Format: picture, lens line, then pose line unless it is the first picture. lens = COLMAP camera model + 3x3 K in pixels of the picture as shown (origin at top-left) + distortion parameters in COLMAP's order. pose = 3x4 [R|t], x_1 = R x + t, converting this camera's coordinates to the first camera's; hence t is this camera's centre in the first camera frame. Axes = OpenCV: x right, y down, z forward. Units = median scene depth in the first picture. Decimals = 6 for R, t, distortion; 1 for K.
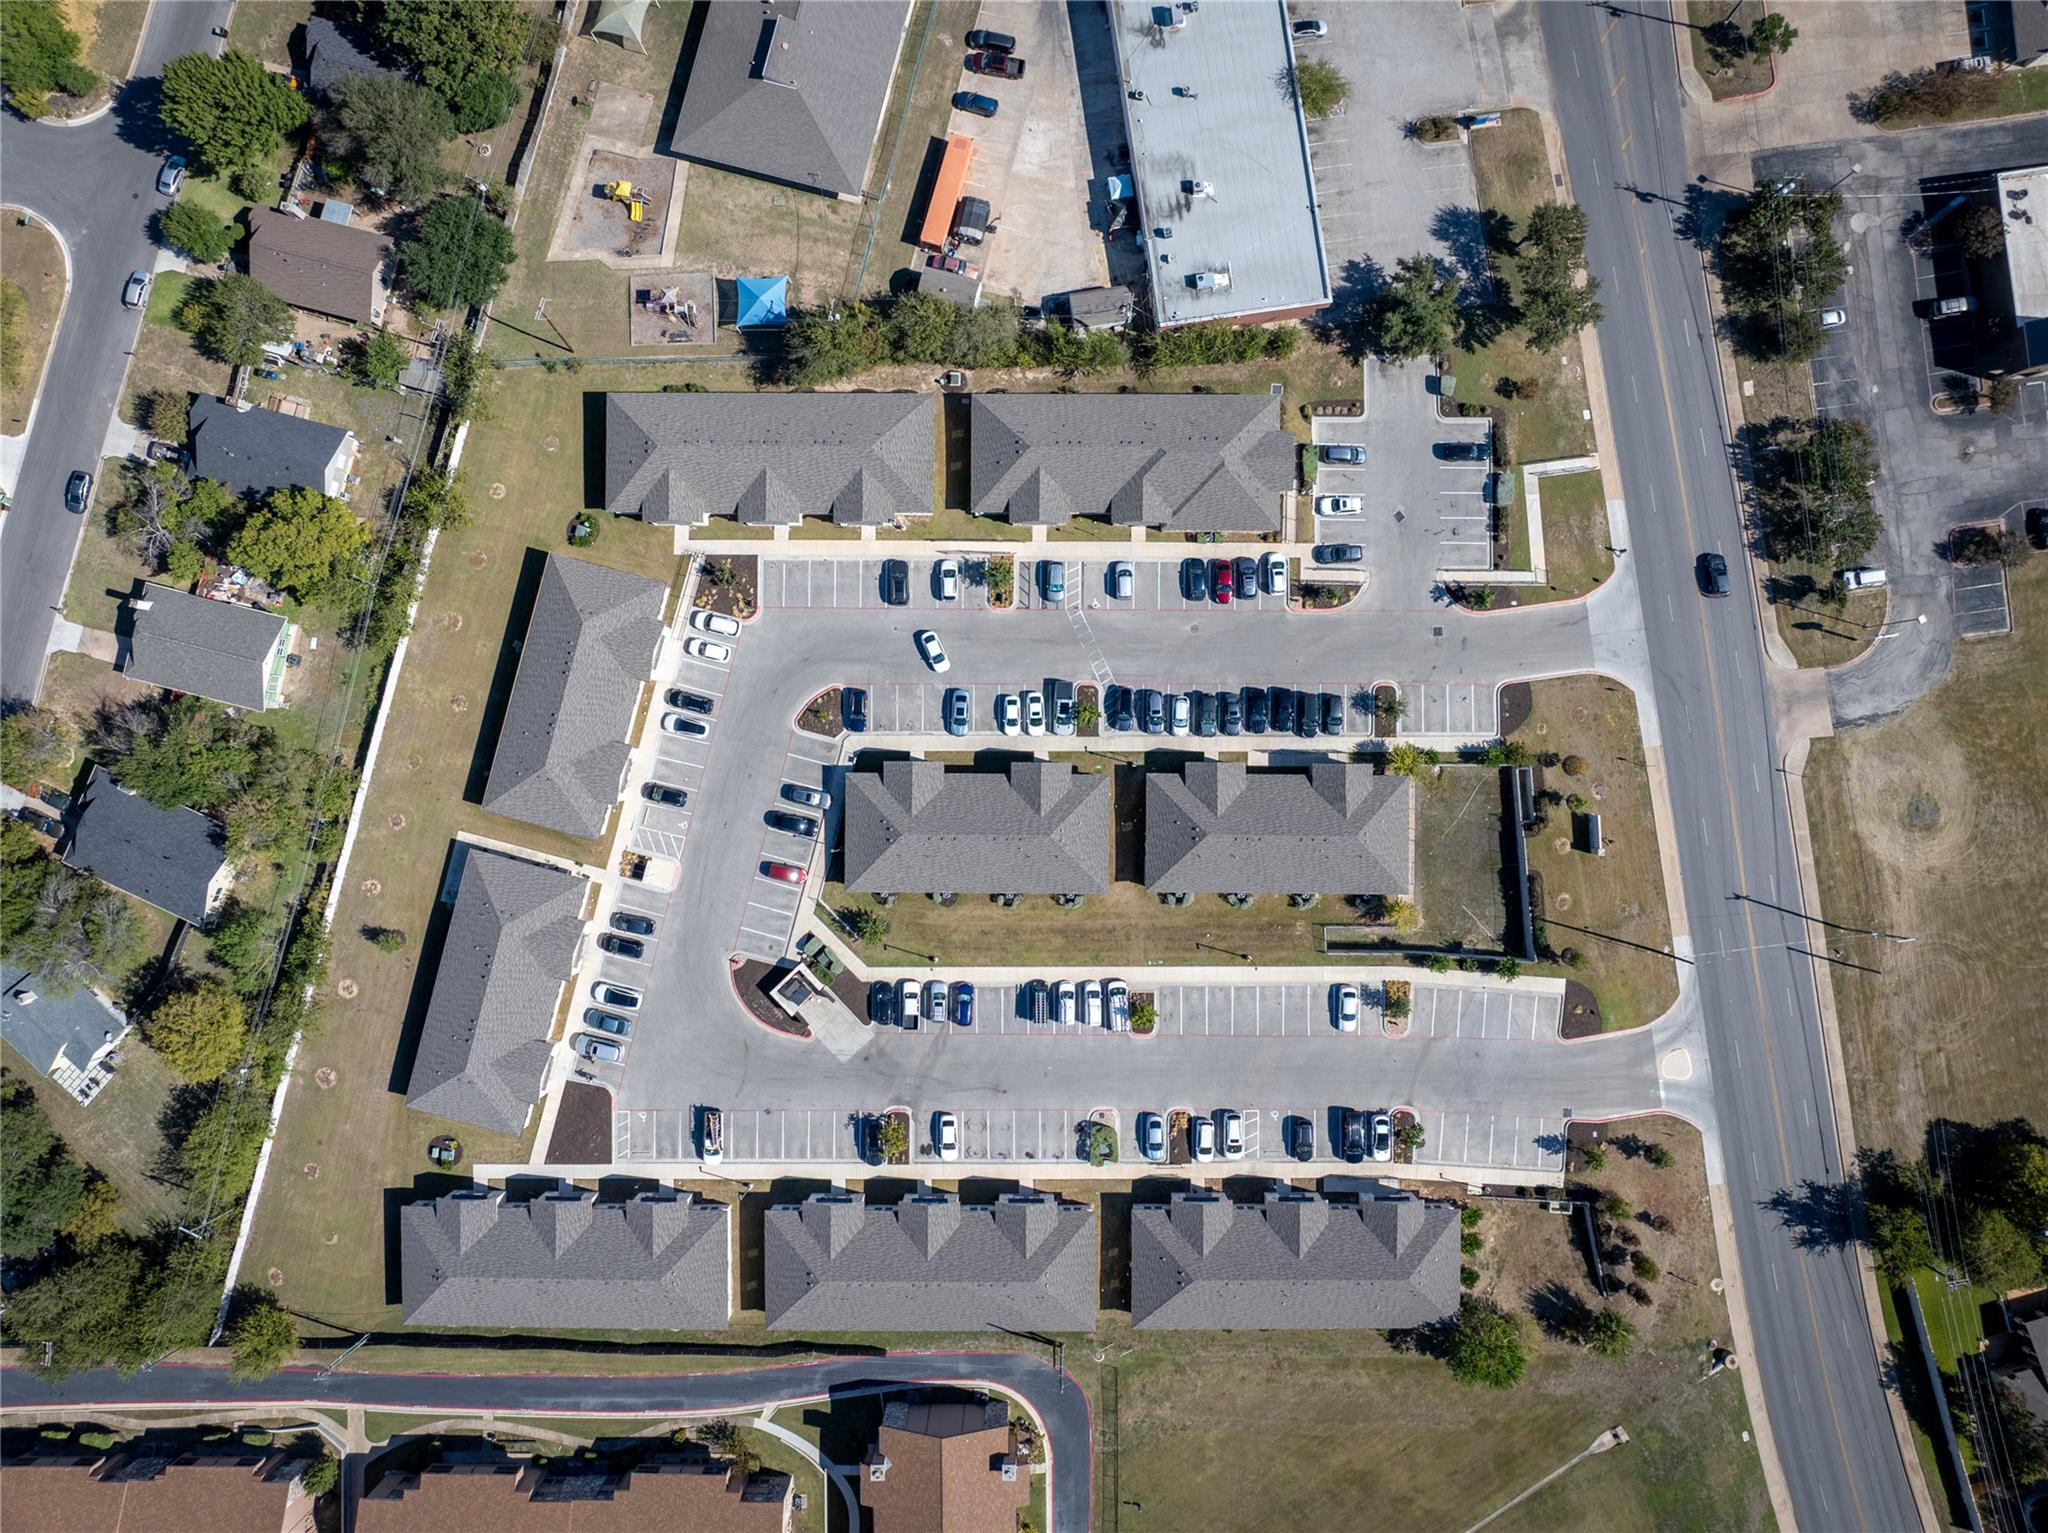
lens RADIAL K [[1436.2, 0, 1024.0], [0, 1436.2, 766.5], [0, 0, 1]] dist [-0.036805, 0.001125]
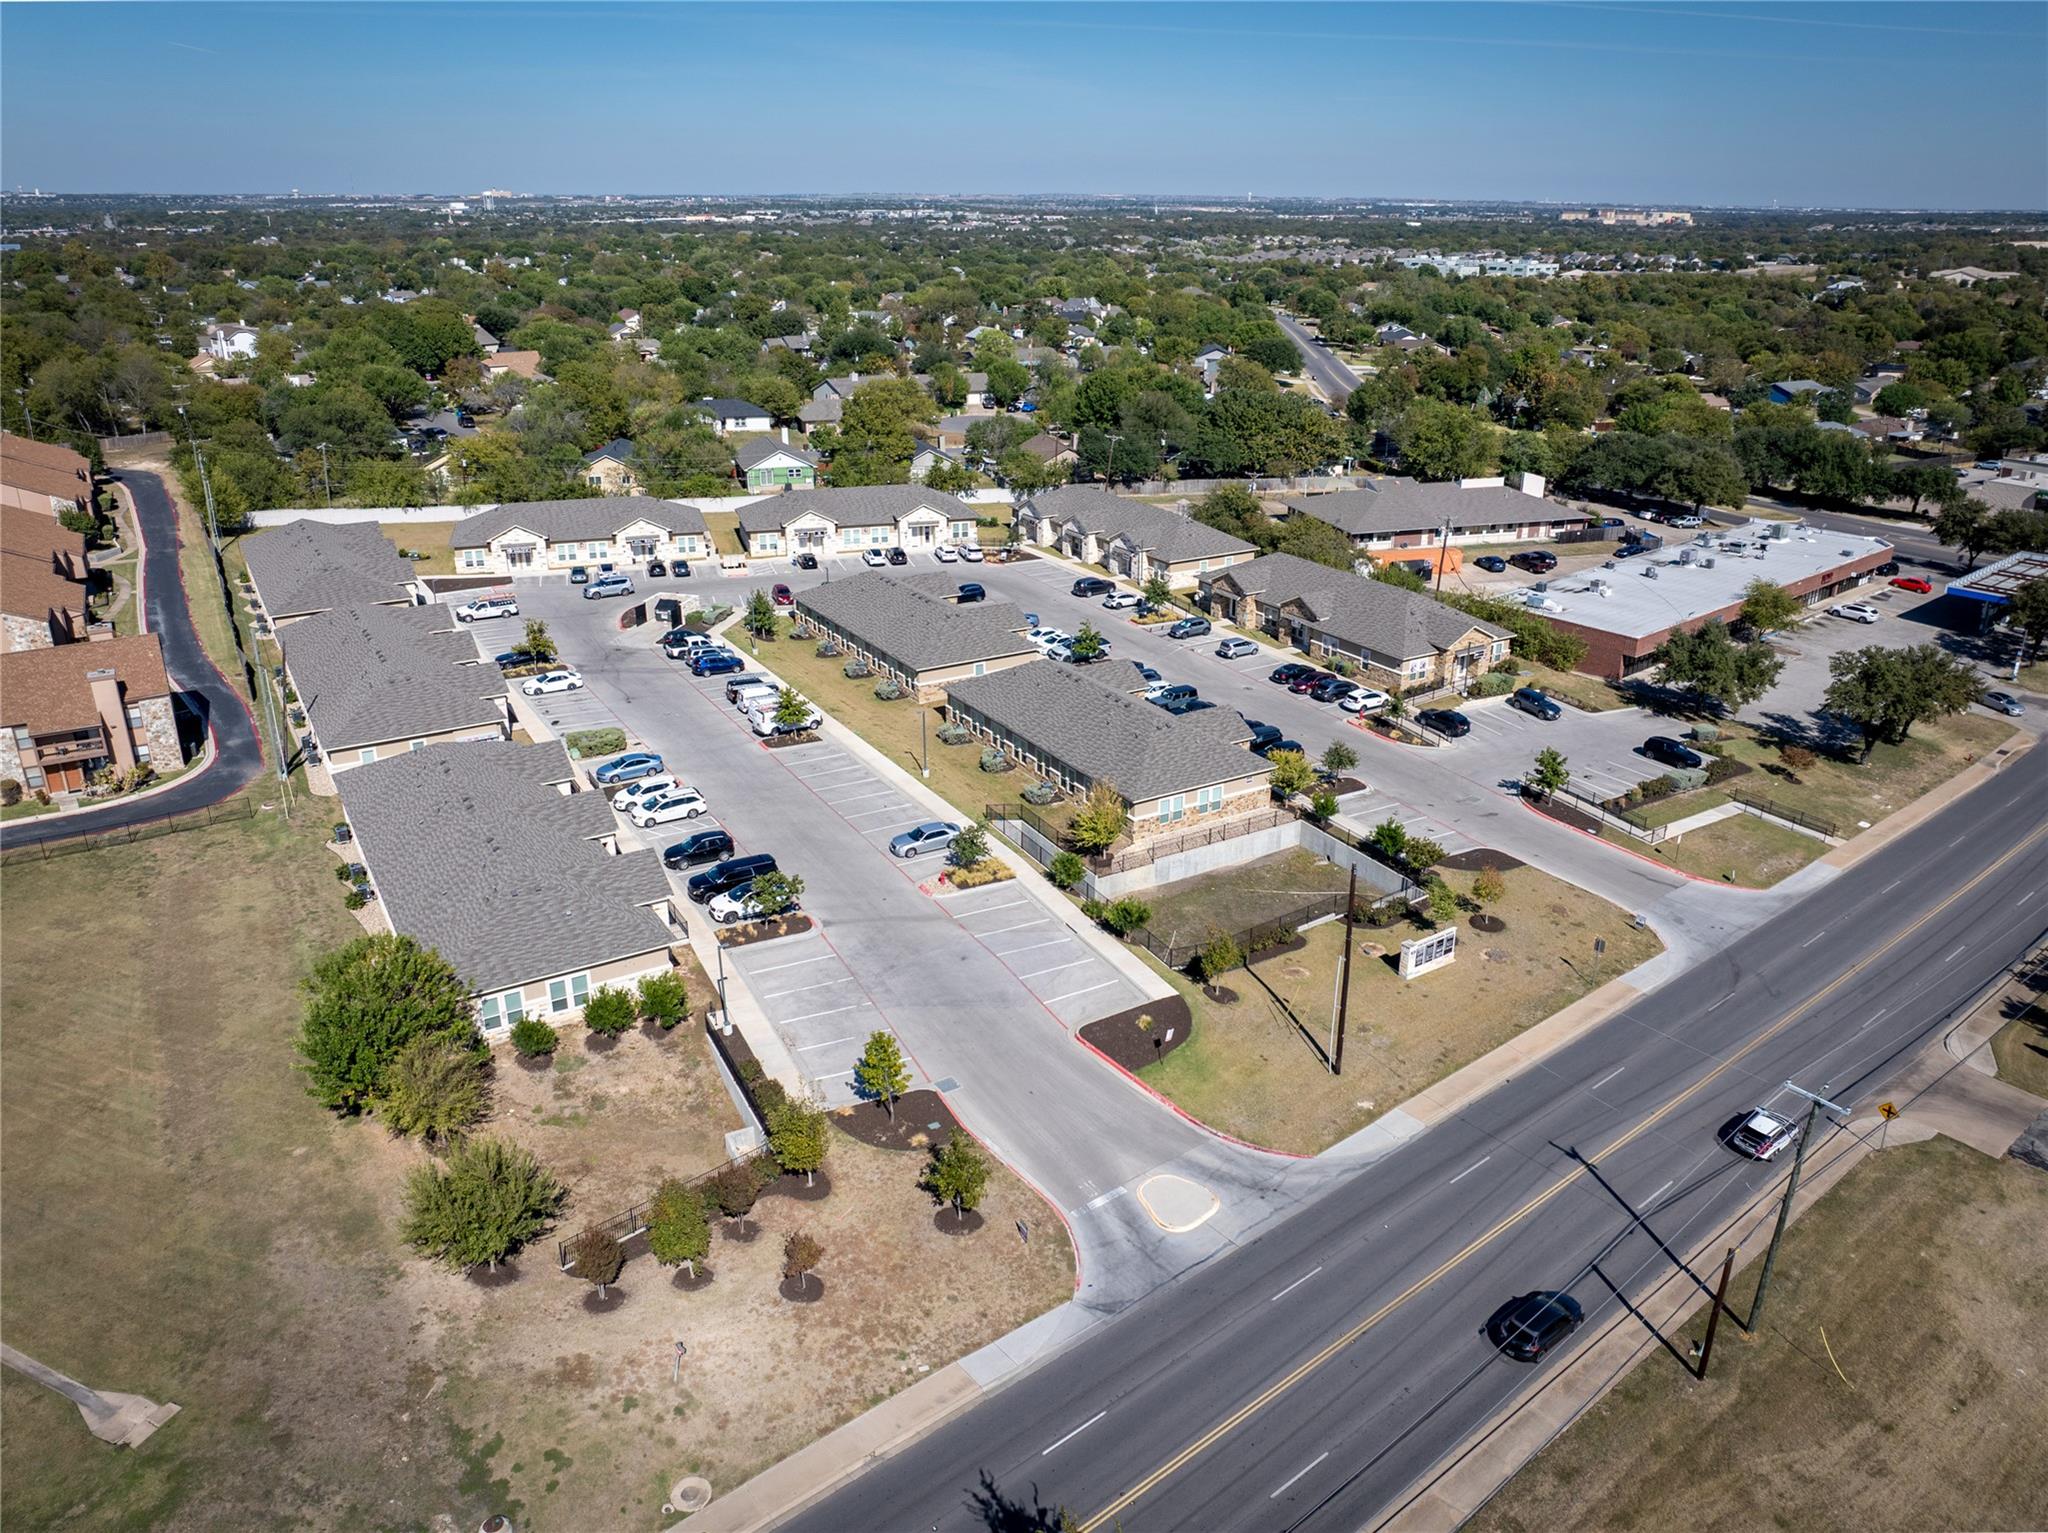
lens RADIAL K [[1454.7, 0, 1025.9], [0, 1454.7, 745.3], [0, 0, 1]] dist [-0.053299, 0.025964]
pose [[0.519443, 0.314678, -0.794454, 0.730590], [-0.854473, 0.183226, -0.486111, 0.428257], [-0.007404, 0.931346, 0.364059, 0.729899]]
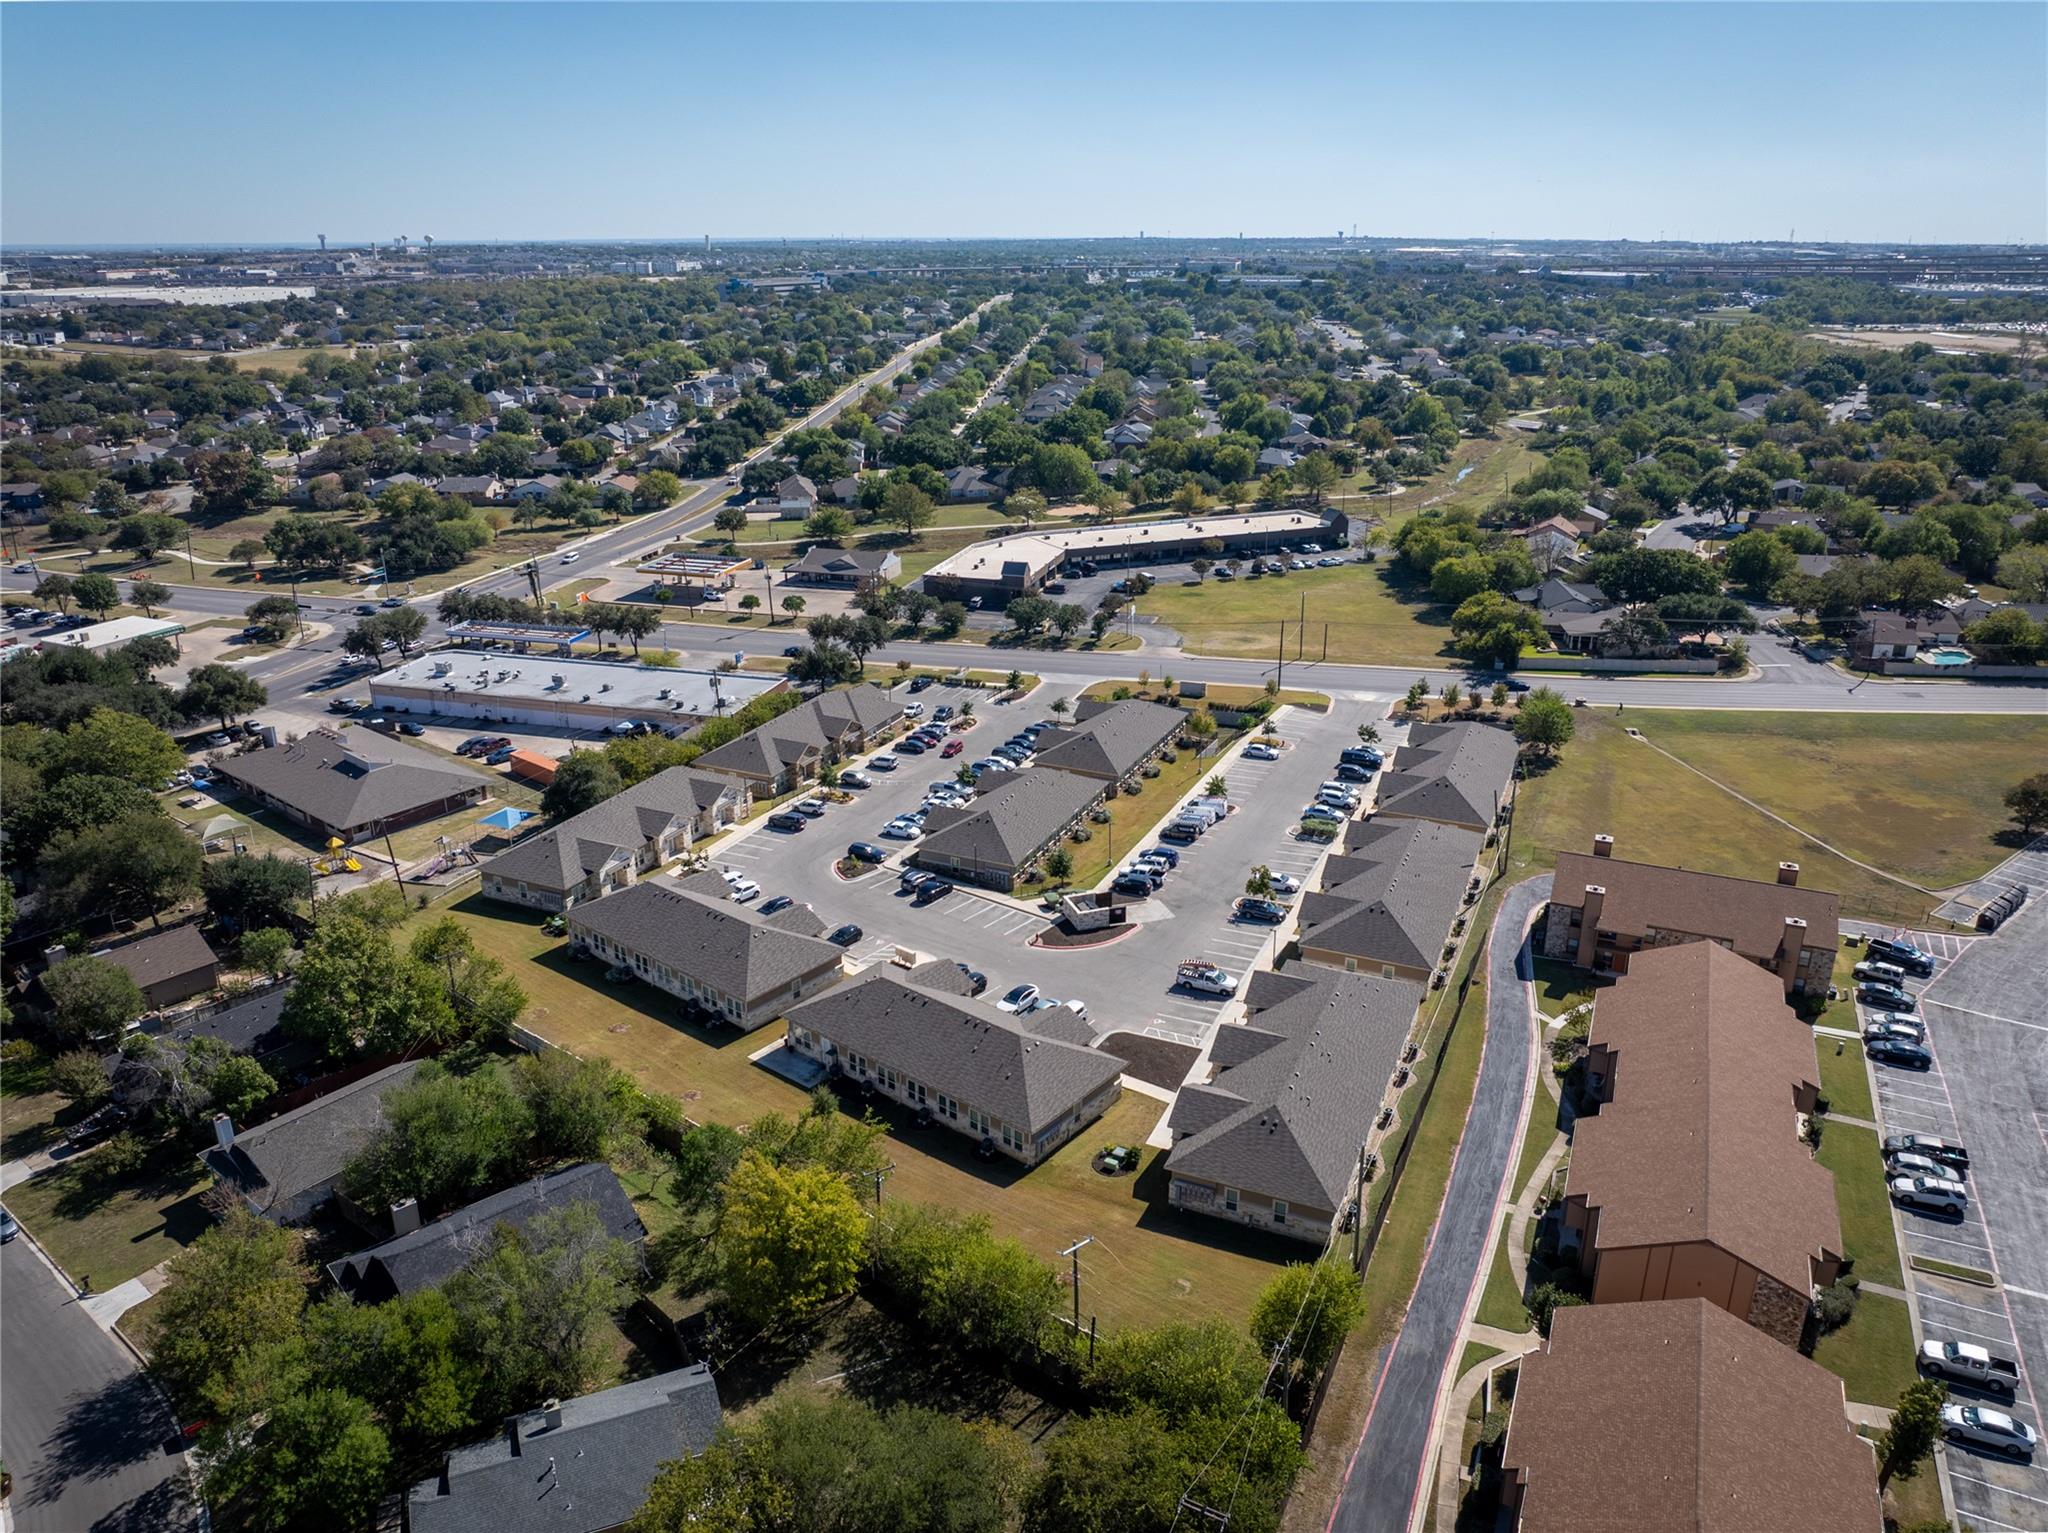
lens RADIAL K [[1454.7, 0, 1025.9], [0, 1454.7, 745.3], [0, 0, 1]] dist [-0.053299, 0.025964]
pose [[0.409699, -0.300064, 0.861457, -0.976682], [0.912220, 0.135517, -0.386638, 0.477094], [-0.000726, 0.944244, 0.329245, 0.562745]]
